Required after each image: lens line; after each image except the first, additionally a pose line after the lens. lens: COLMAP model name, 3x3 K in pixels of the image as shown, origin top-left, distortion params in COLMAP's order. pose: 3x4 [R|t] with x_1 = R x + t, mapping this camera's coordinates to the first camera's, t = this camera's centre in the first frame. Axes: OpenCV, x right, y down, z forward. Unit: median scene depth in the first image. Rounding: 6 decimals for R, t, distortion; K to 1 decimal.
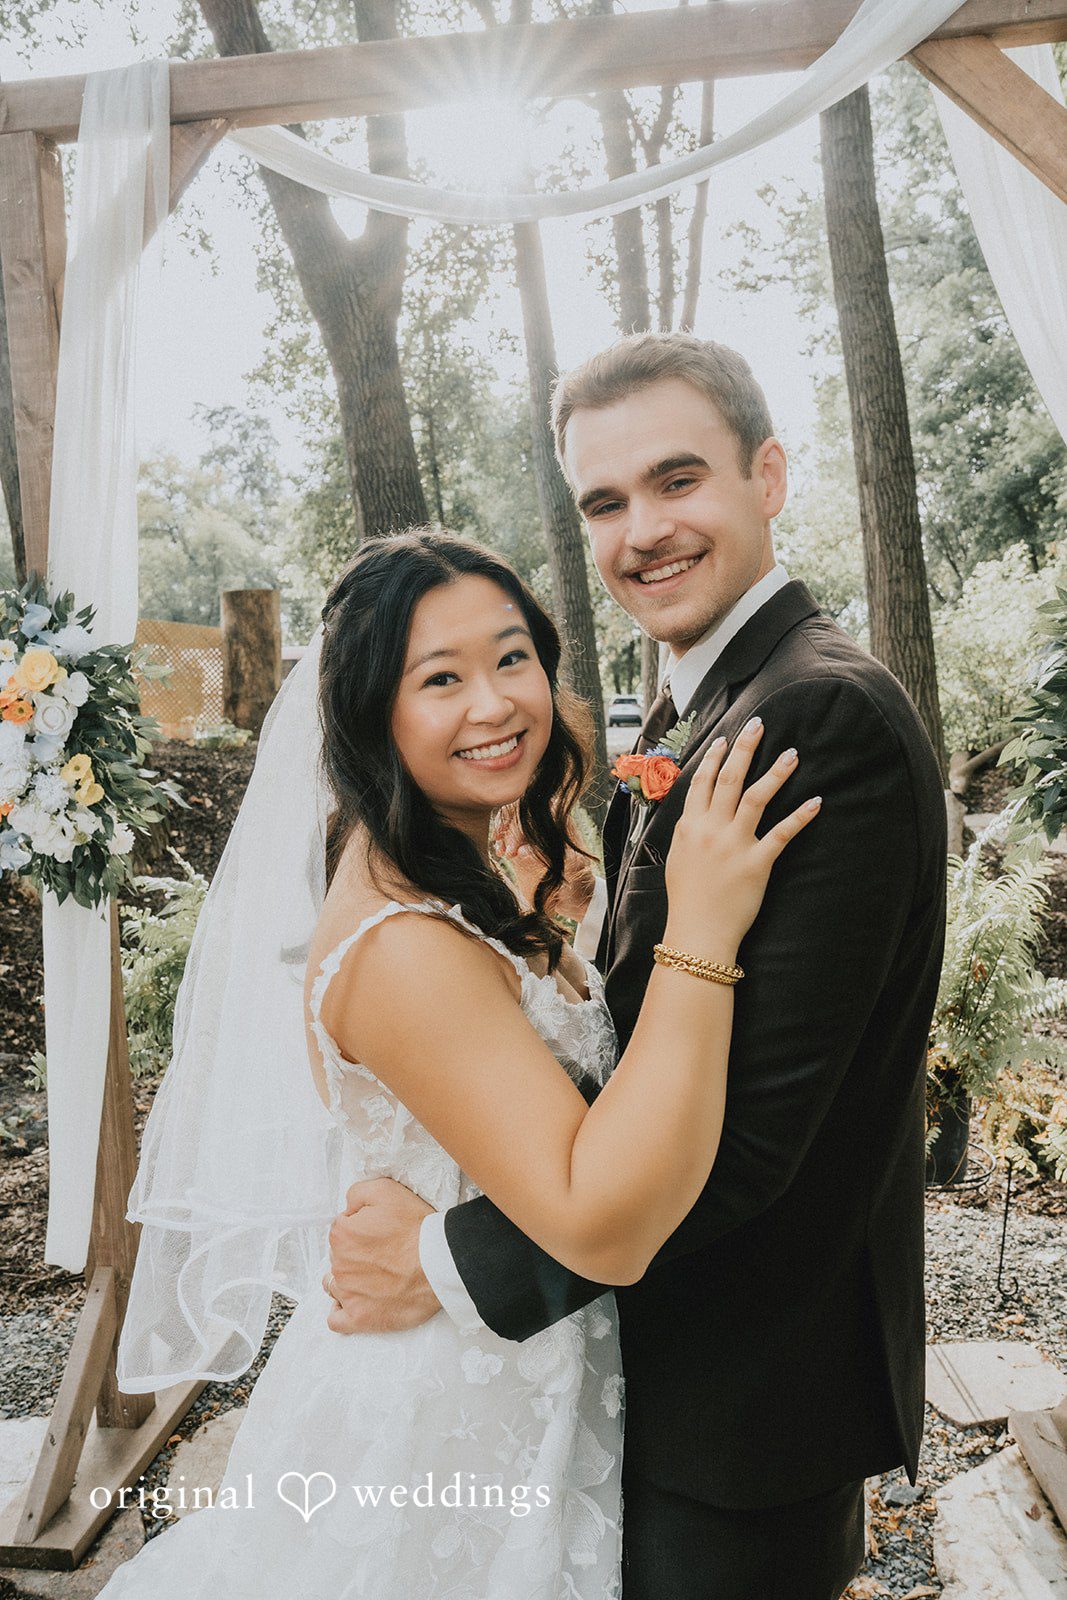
lens RADIAL K [[1363.0, 0, 525.4], [0, 1363.0, 816.7], [0, 0, 1]] dist [-0.049886, 0.056066]
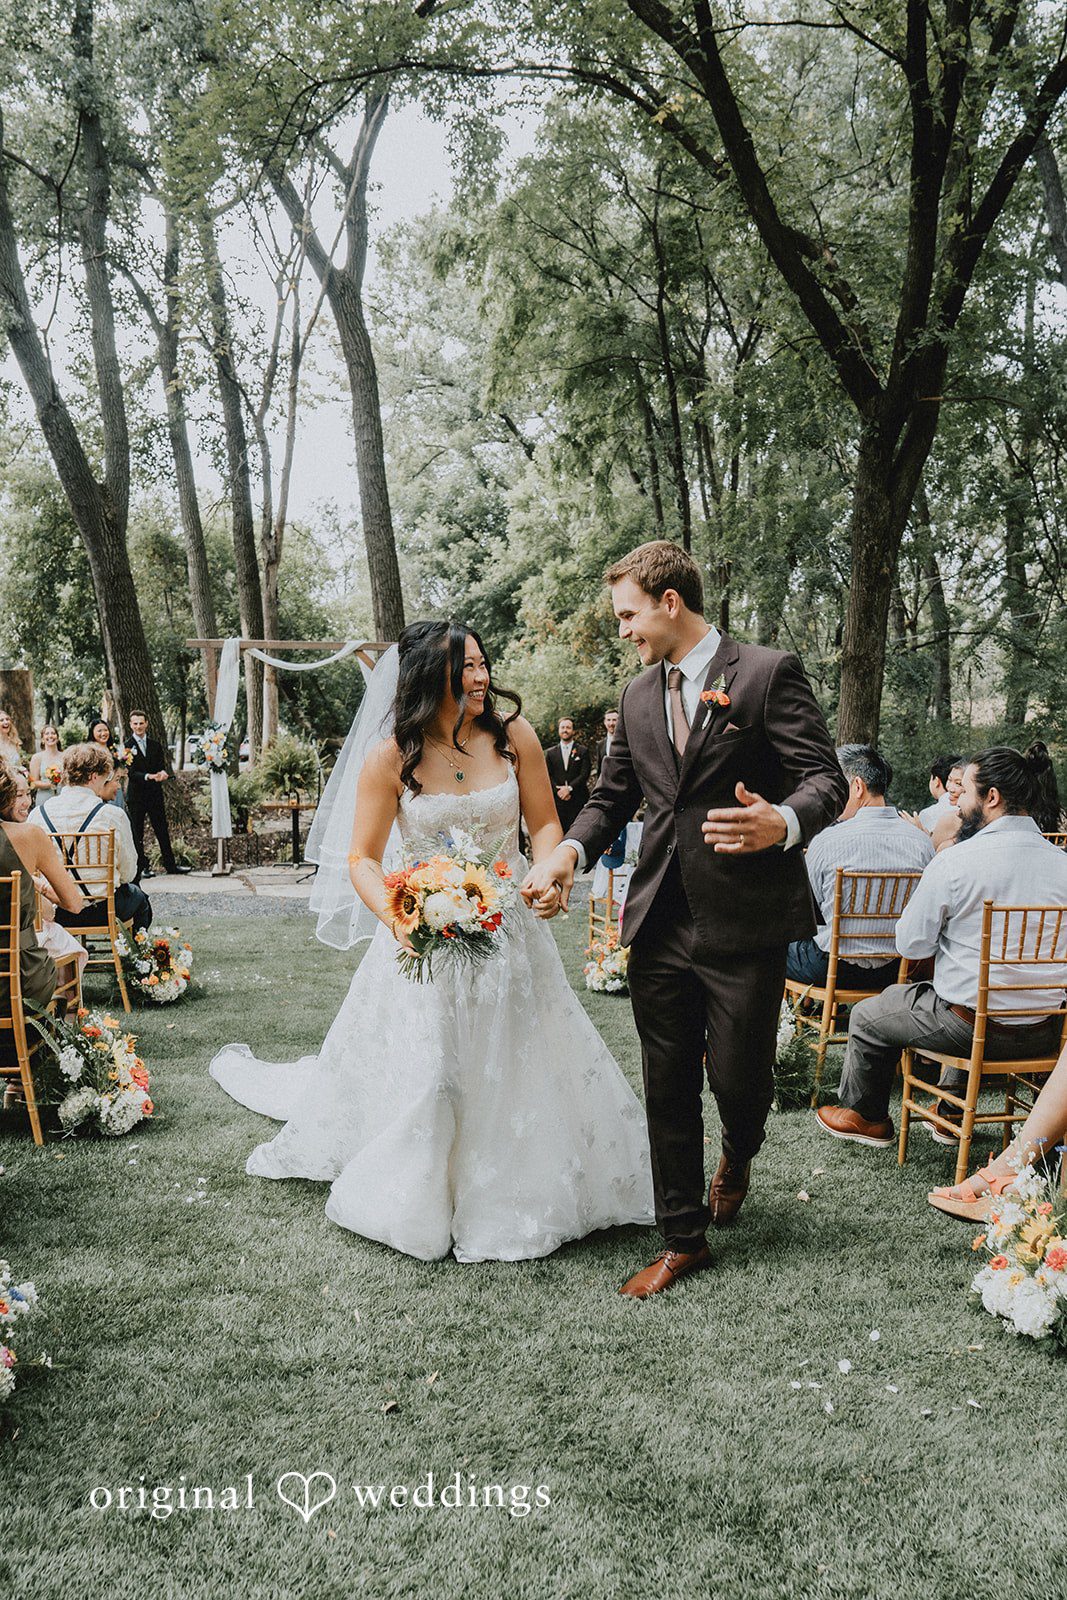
lens RADIAL K [[1363.0, 0, 529.3], [0, 1363.0, 815.1], [0, 0, 1]] dist [-0.049886, 0.056066]
pose [[0.947098, -0.003078, 0.320931, -0.154335], [0.013065, 0.999495, -0.028971, 0.070495], [-0.320680, 0.031631, 0.946659, -0.823289]]
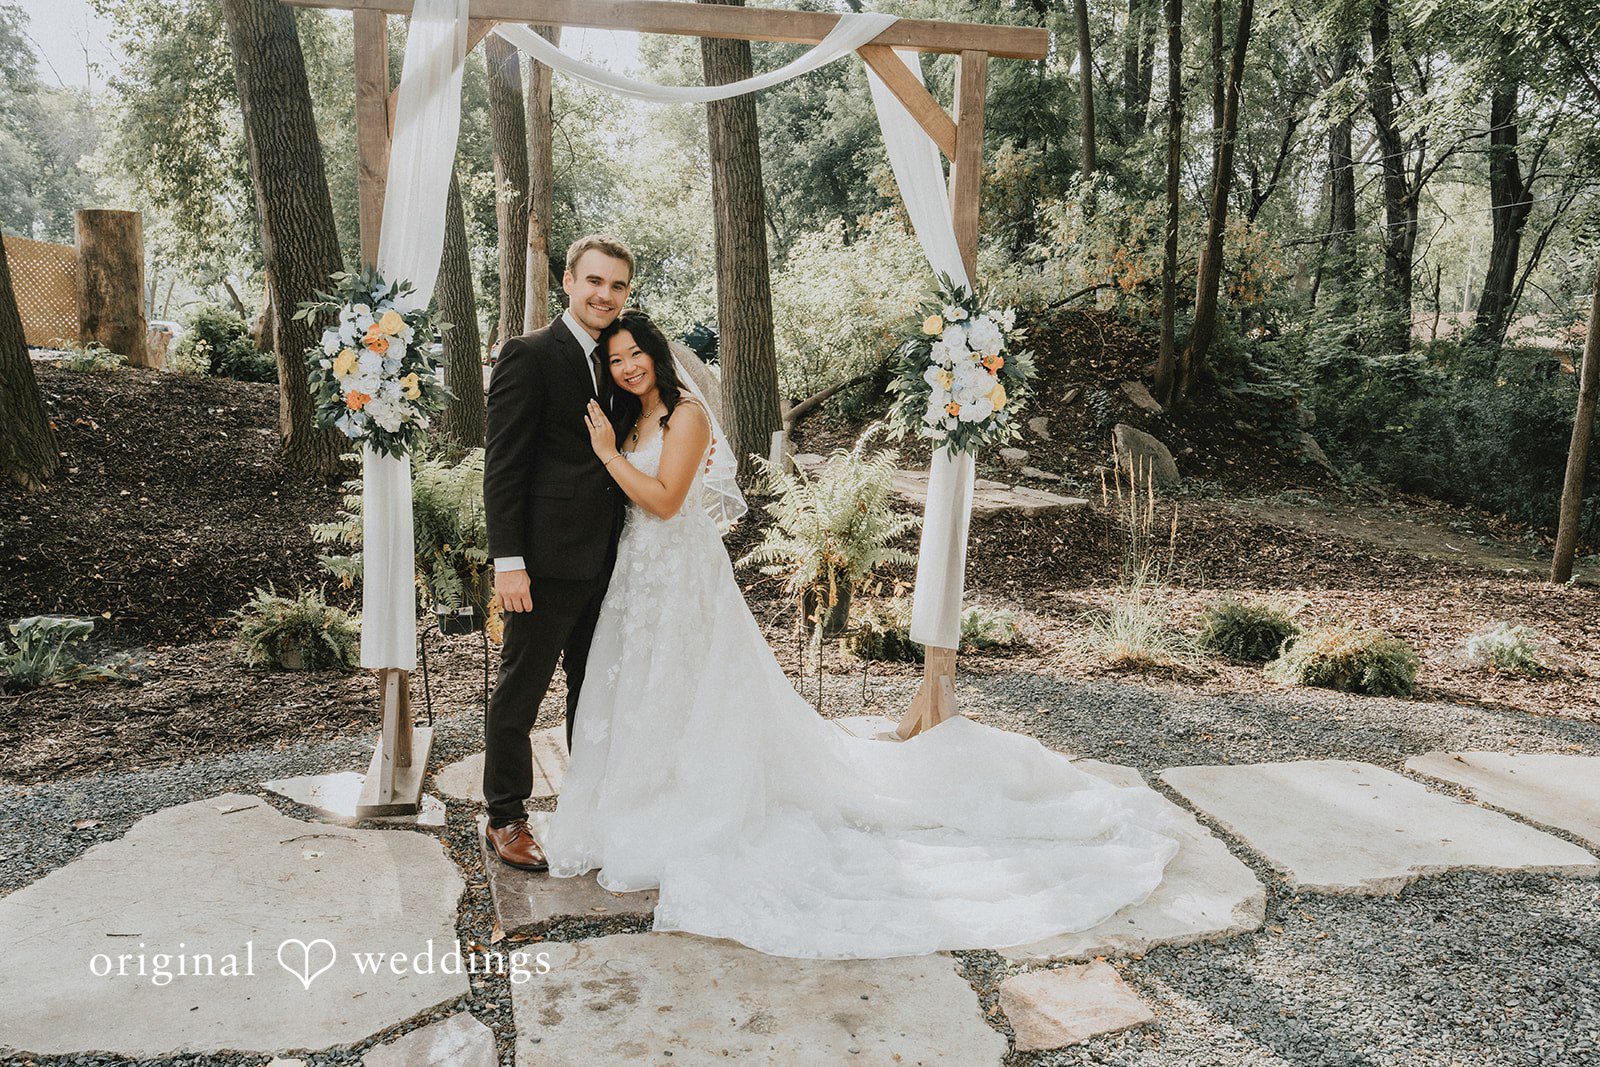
lens RADIAL K [[1363.0, 0, 836.0], [0, 1363.0, 600.2], [0, 0, 1]] dist [-0.049886, 0.056066]
pose [[0.935159, -0.017464, 0.353797, -0.066991], [-0.018140, 0.995112, 0.097070, 0.010873], [-0.353763, -0.097194, 0.930271, -0.136548]]
